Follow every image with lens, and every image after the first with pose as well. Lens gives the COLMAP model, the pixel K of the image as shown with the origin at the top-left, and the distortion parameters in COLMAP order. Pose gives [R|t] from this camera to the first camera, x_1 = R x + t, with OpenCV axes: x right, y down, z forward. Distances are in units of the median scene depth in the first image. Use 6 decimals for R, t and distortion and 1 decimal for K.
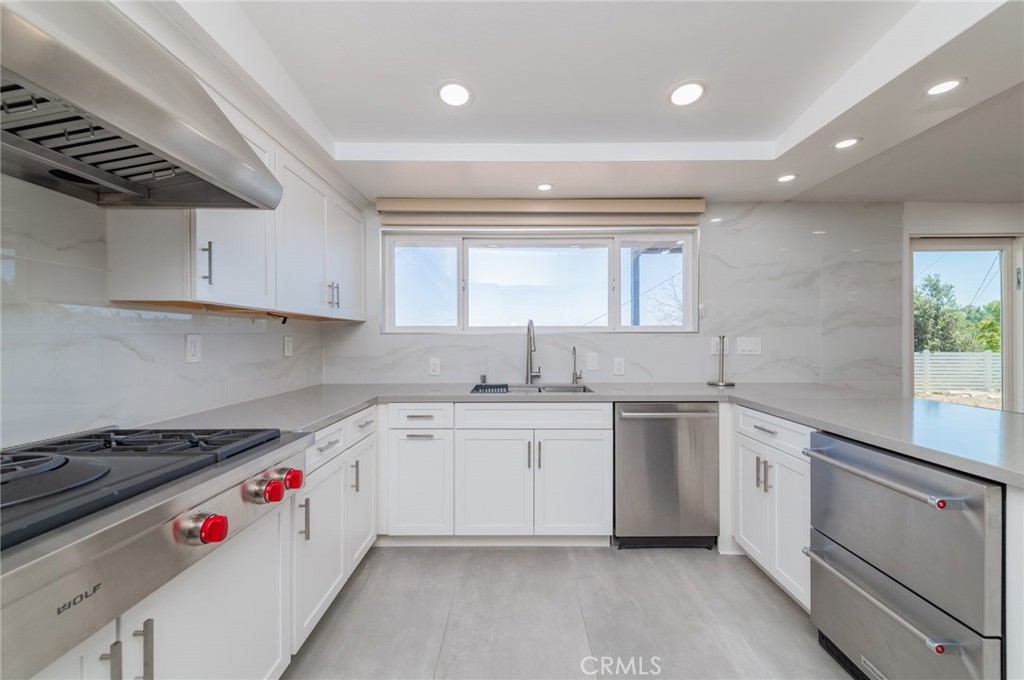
lens RADIAL K [[410.8, 0, 508.1], [0, 410.8, 341.6], [0, 0, 1]] dist [0.017590, -0.005429]
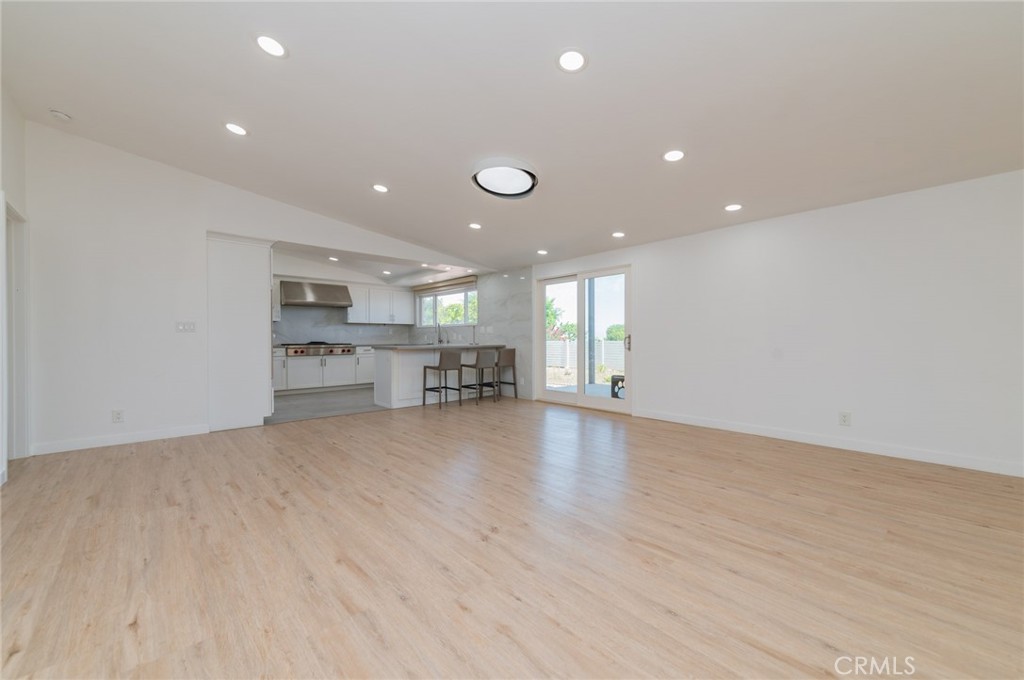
lens RADIAL K [[395.2, 0, 486.7], [0, 395.2, 337.2], [0, 0, 1]] dist [0.021785, 0.000143]
pose [[0.650267, -0.002888, -0.759700, 2.921140], [-0.001810, 0.999984, -0.005350, 0.082394], [0.759703, 0.004854, 0.650252, -0.718436]]
